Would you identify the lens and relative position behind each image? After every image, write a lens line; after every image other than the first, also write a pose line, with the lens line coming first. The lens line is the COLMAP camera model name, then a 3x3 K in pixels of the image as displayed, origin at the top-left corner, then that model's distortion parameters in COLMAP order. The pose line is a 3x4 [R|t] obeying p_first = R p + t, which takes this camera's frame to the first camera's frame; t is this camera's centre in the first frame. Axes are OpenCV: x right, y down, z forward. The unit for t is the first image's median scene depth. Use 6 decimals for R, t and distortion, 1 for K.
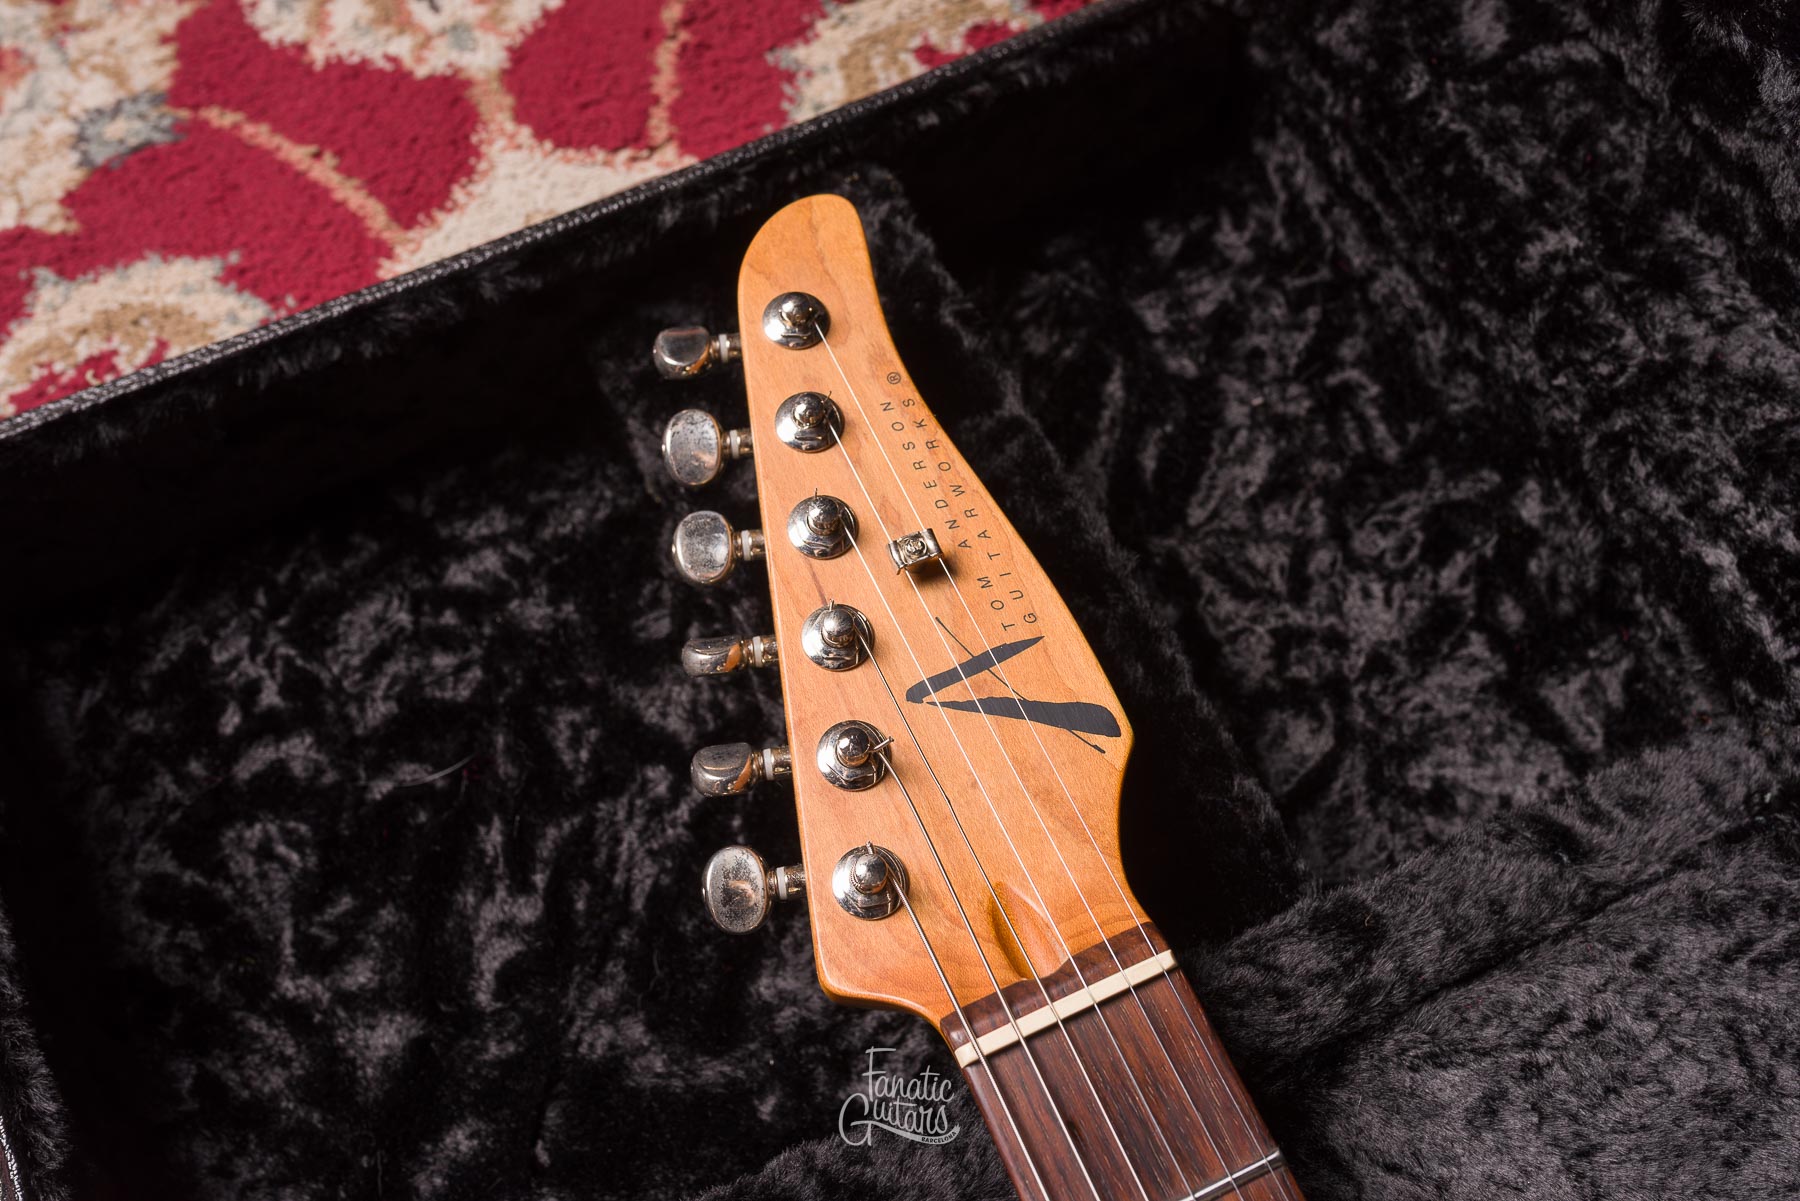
lens RADIAL K [[1796.7, 0, 898.6], [0, 1796.7, 596.0], [0, 0, 1]] dist [0.002380, 0.006957]
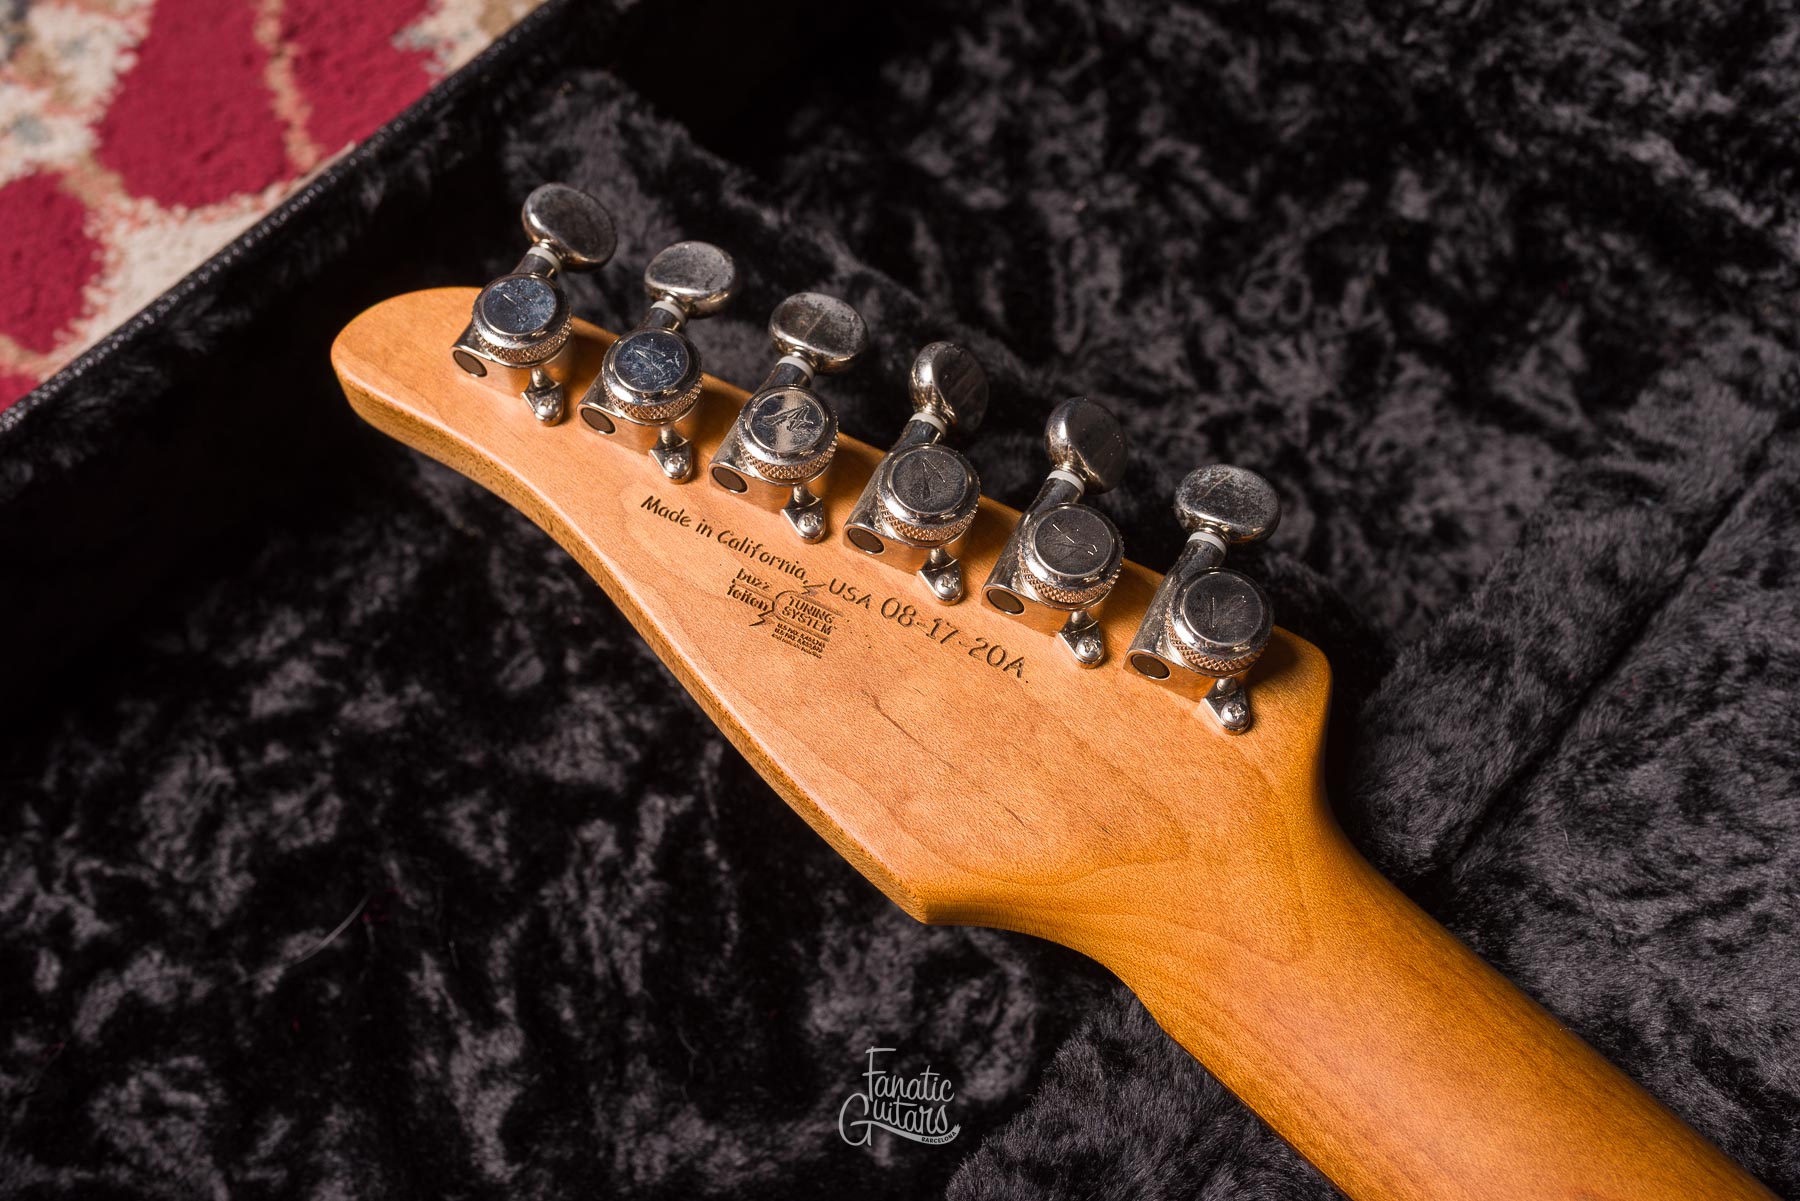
lens RADIAL K [[1820.8, 0, 899.3], [0, 1820.8, 598.2], [0, 0, 1]] dist [0.002704, -0.000819]
pose [[0.922989, -0.345853, 0.168752, -0.106305], [0.354811, 0.934598, -0.025205, 0.067238], [-0.148998, 0.083138, 0.985336, 0.150819]]
